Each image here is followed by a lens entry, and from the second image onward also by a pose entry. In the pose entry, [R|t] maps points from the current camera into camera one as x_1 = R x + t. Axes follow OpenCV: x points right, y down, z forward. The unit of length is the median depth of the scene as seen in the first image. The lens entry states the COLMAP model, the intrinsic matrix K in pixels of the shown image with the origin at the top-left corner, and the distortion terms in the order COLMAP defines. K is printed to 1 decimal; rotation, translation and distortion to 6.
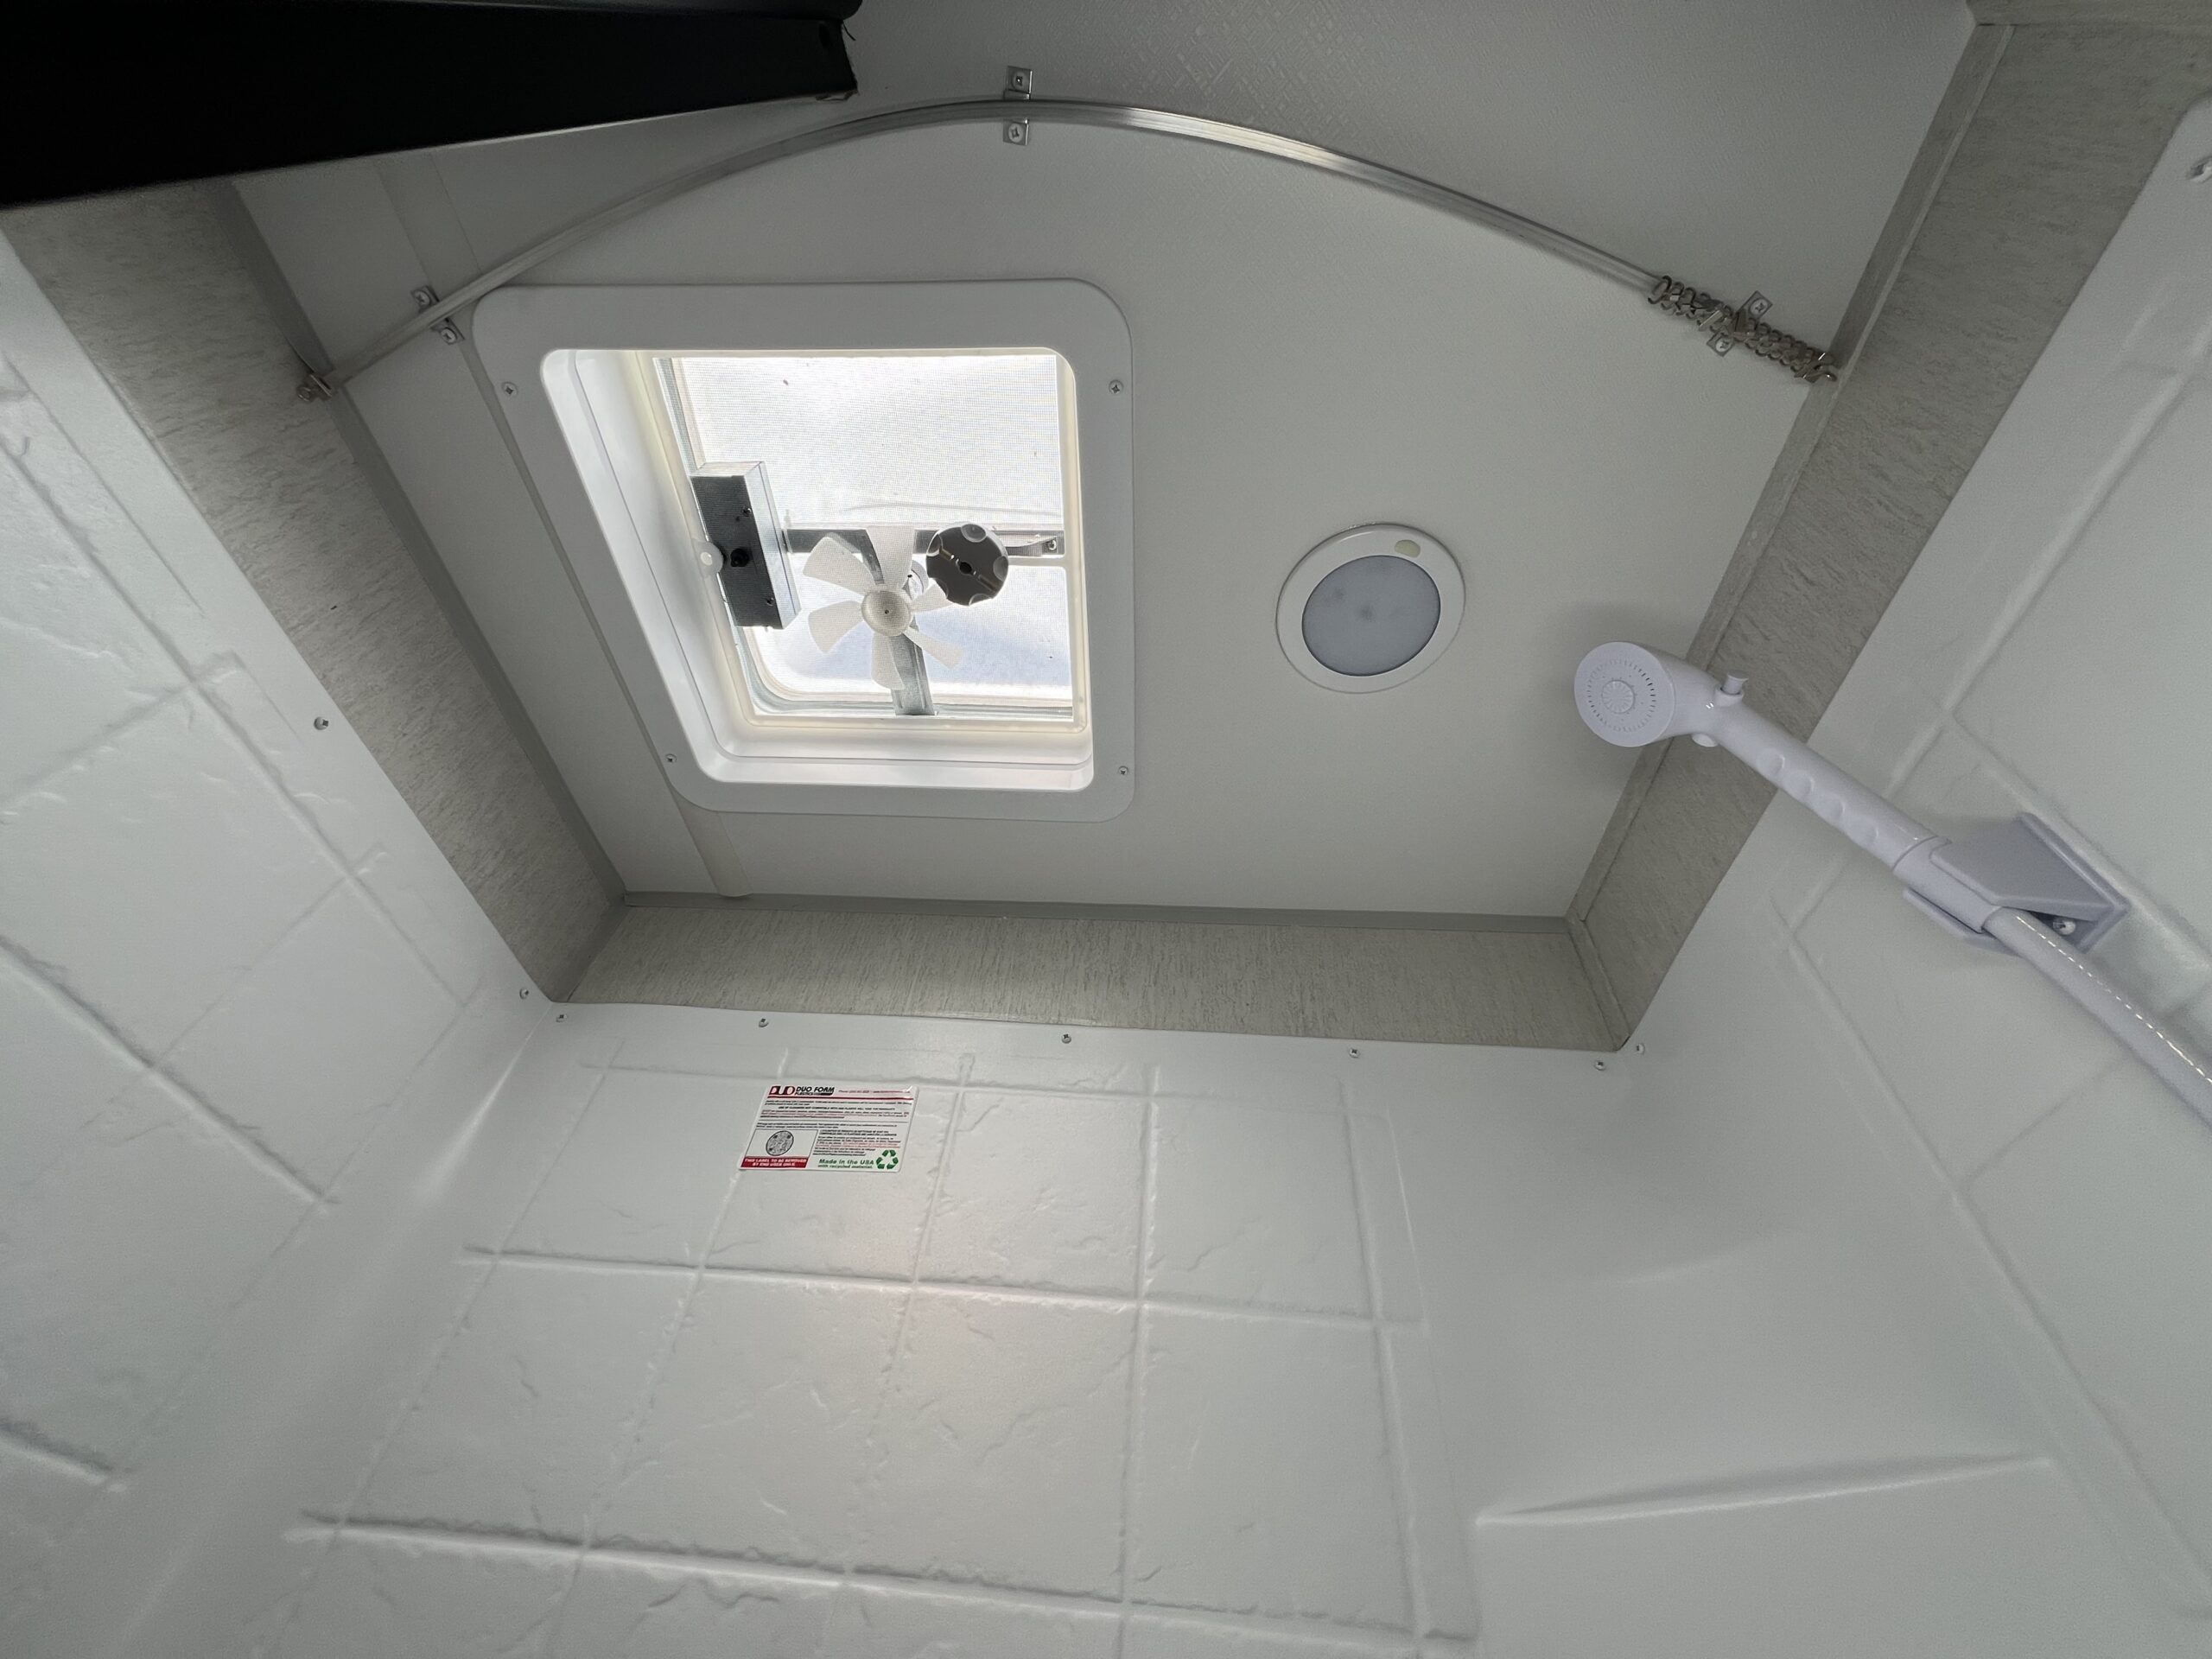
lens RADIAL K [[887.6, 0, 1101.5], [0, 887.6, 831.2], [0, 0, 1]] dist [-0.000836, -0.000020]
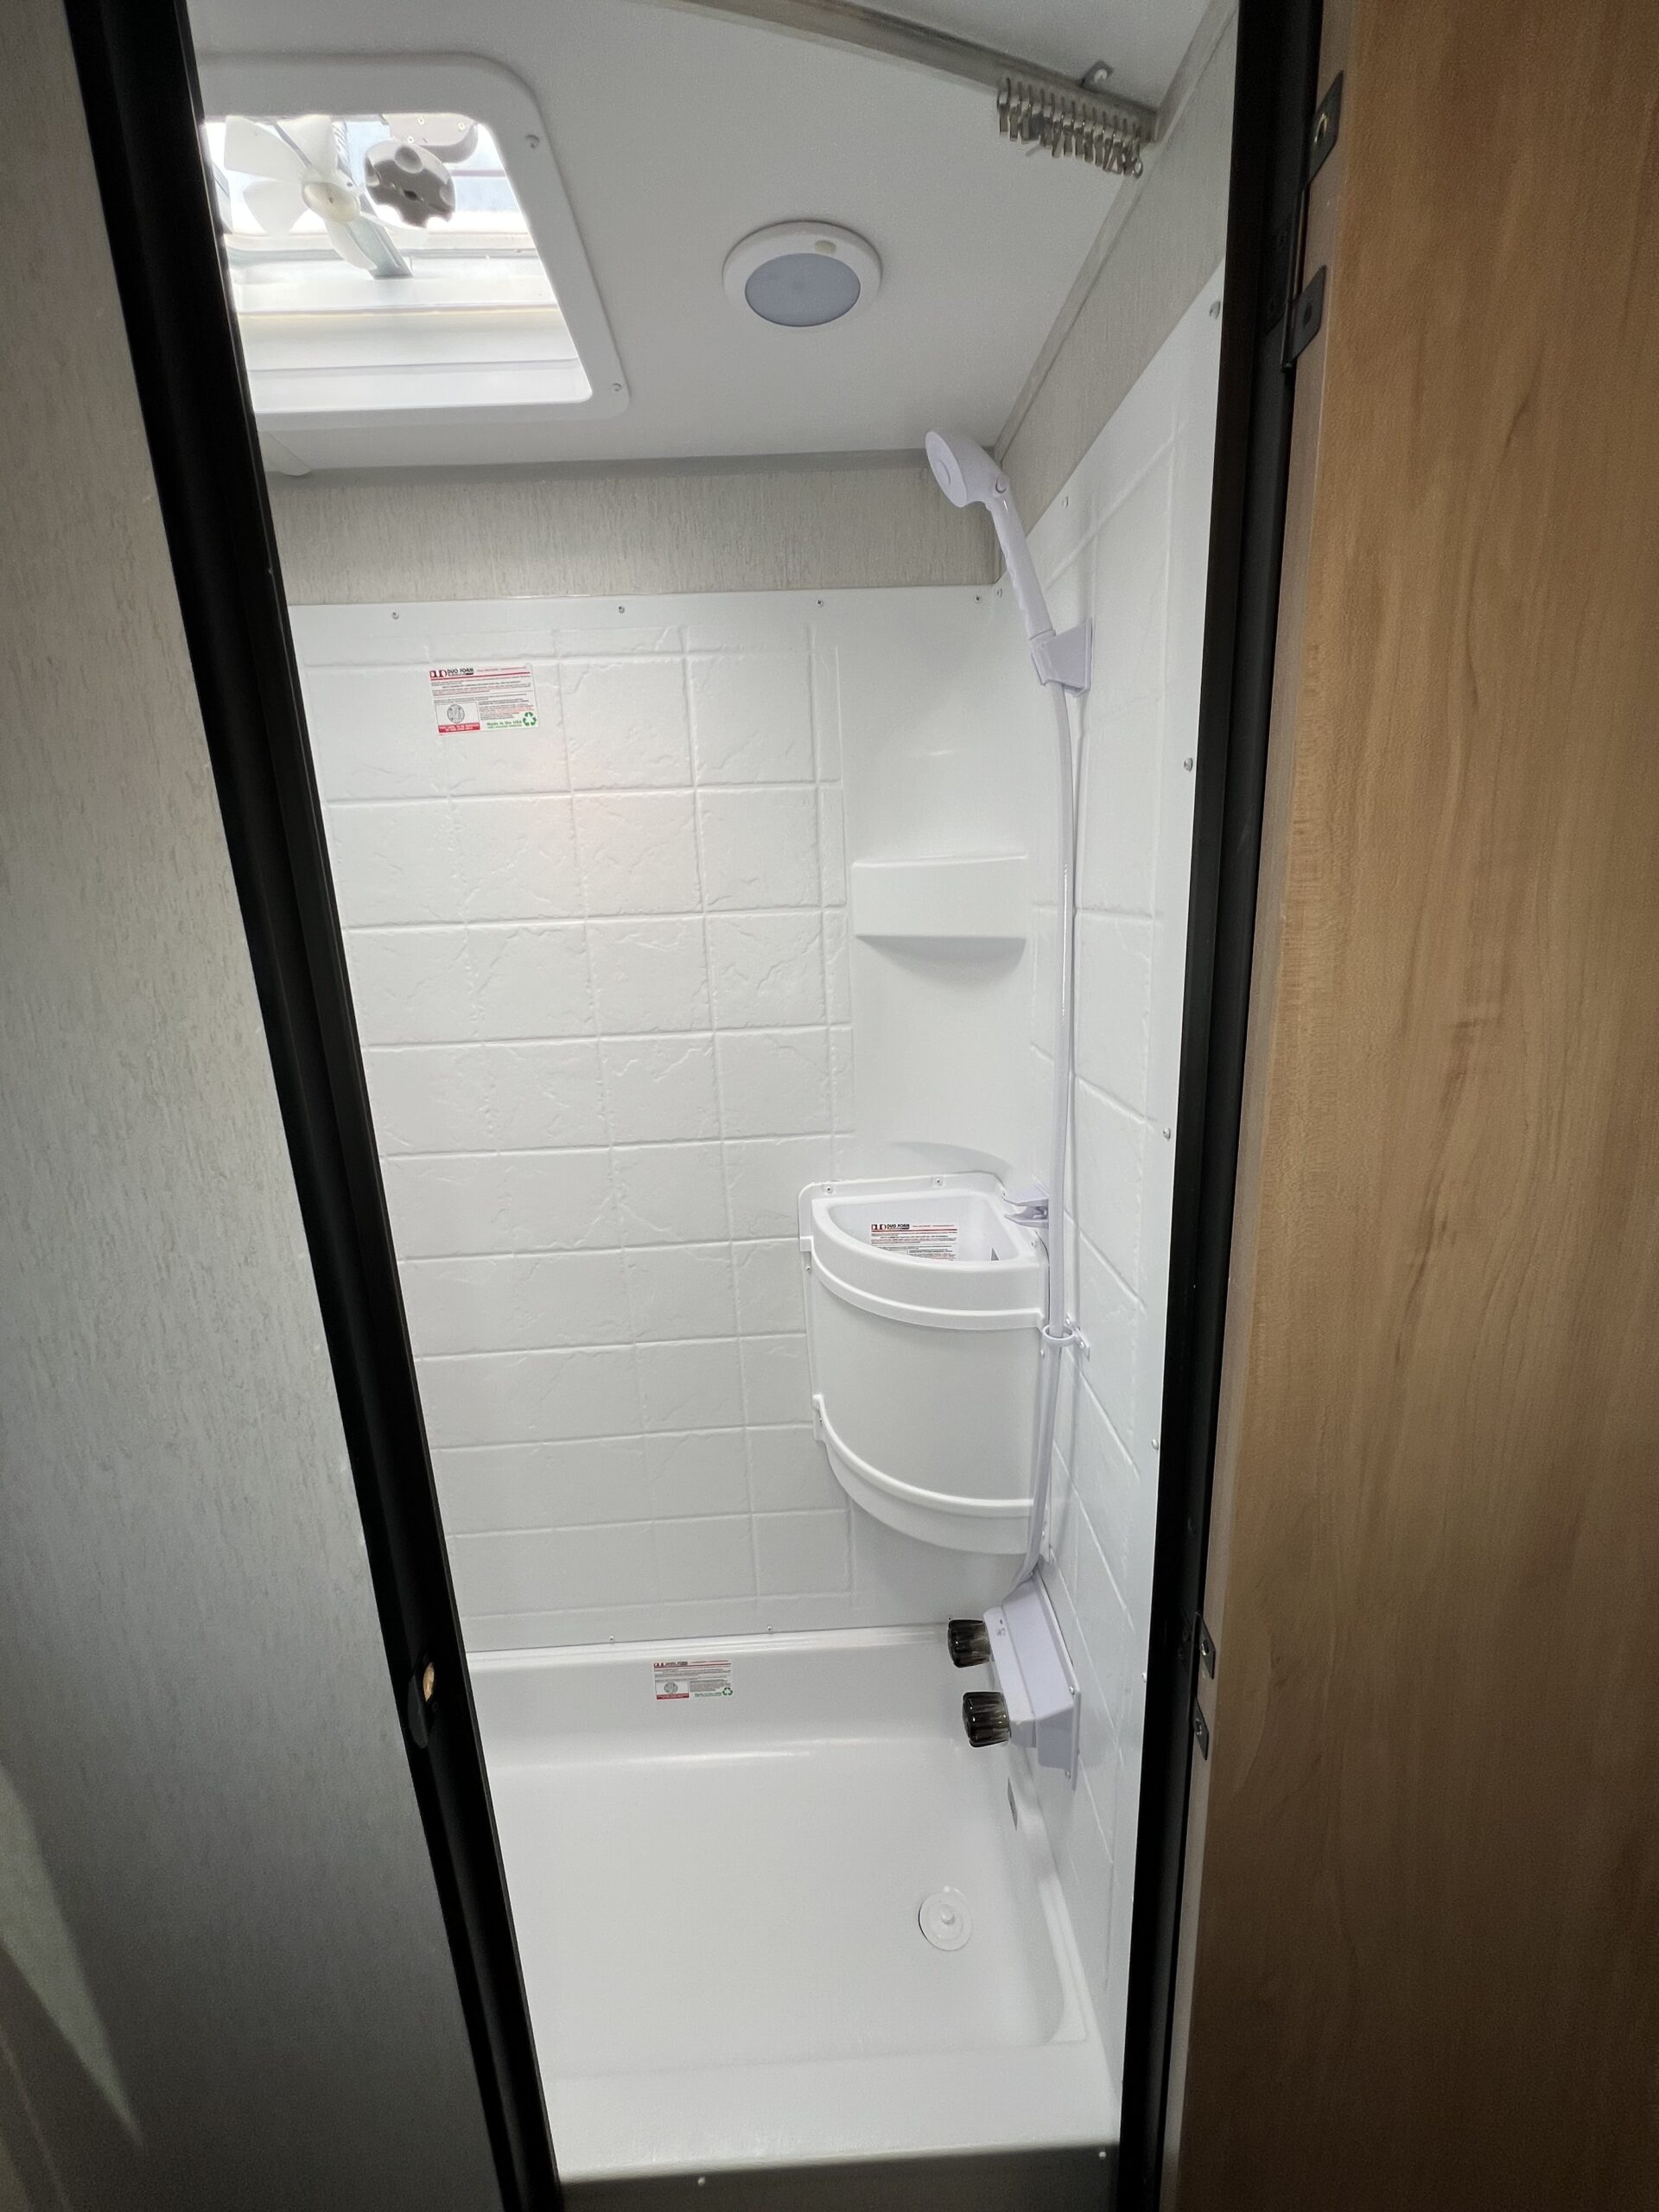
lens RADIAL K [[892.6, 0, 826.7], [0, 892.6, 1100.7], [0, 0, 1]] dist [-0.001514, 0.000149]
pose [[0.989259, -0.139939, 0.042231, 0.132494], [0.026750, 0.457351, 0.888884, -0.762553], [-0.143704, -0.878207, 0.456182, -0.442153]]
